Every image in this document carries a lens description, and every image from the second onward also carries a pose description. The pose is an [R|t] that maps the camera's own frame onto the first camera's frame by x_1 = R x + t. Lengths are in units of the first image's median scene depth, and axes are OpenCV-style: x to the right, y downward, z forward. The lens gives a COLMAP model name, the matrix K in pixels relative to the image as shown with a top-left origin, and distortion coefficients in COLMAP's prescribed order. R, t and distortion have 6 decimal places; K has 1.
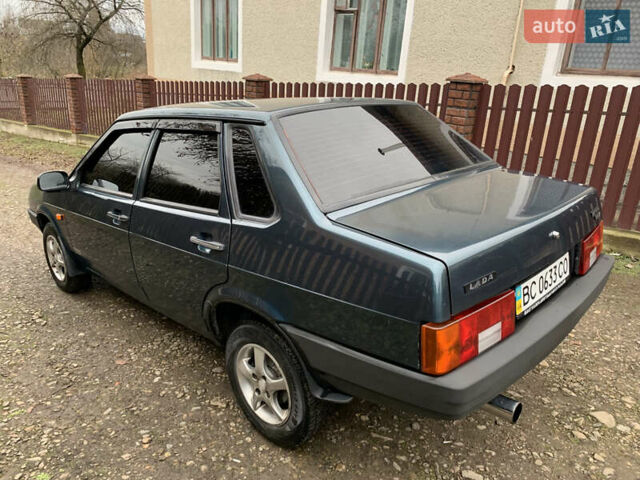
lens RADIAL K [[489.7, 0, 322.2], [0, 489.7, 238.5], [0, 0, 1]] dist [0.010491, -0.002606]
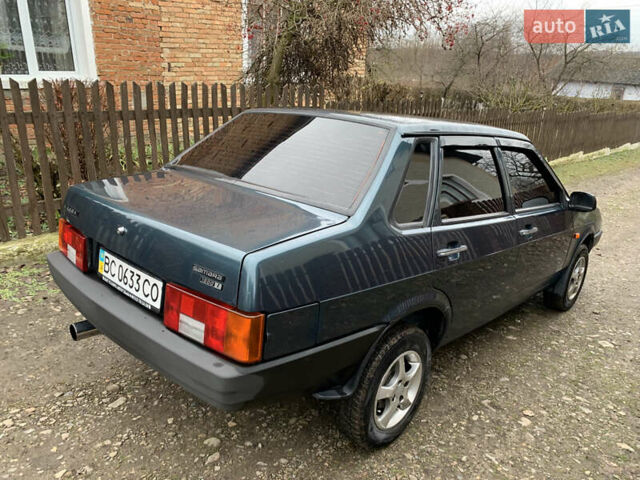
lens RADIAL K [[490.0, 0, 326.3], [0, 490.0, 243.7], [0, 0, 1]] dist [0.004981, 0.003424]
pose [[0.028451, 0.302846, -0.952615, 1.186879], [-0.371164, 0.888068, 0.271241, -0.337056], [0.928131, 0.345860, 0.137672, 1.026201]]
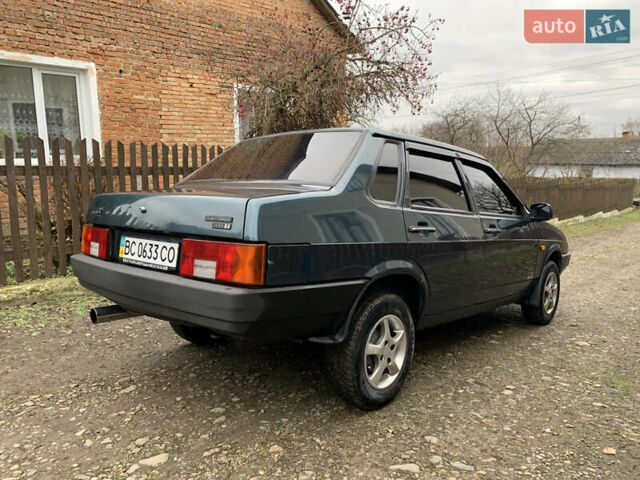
lens RADIAL K [[489.7, 0, 322.2], [0, 489.7, 238.5], [0, 0, 1]] dist [0.010491, -0.002606]
pose [[0.048065, 0.104647, -0.993347, 1.389937], [-0.328602, 0.940796, 0.083211, -0.151393], [0.943245, 0.322416, 0.079606, 1.092844]]
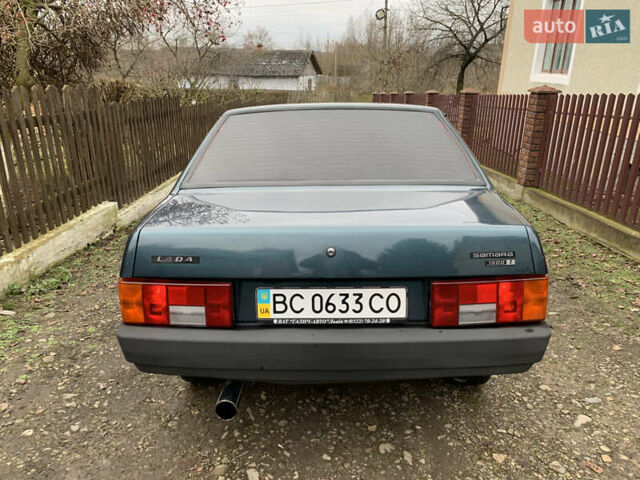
lens RADIAL K [[491.7, 0, 317.9], [0, 491.7, 233.4], [0, 0, 1]] dist [0.012094, -0.006025]
pose [[0.680734, 0.192198, -0.706867, 0.878215], [-0.222517, 0.973623, 0.050439, -0.064107], [0.697917, 0.122955, 0.705546, 0.286819]]
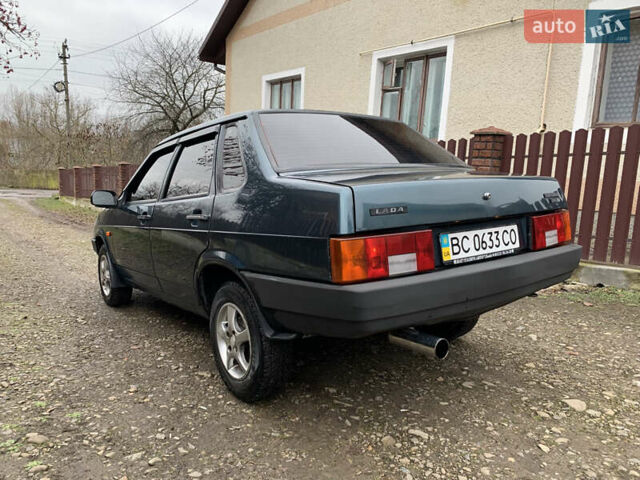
lens RADIAL K [[490.3, 0, 319.6], [0, 490.3, 237.8], [0, 0, 1]] dist [0.010818, -0.000733]
pose [[0.986558, 0.009550, -0.163131, 0.232429], [-0.040815, 0.981051, -0.189402, 0.250478], [0.158231, 0.193515, 0.968254, -0.086815]]
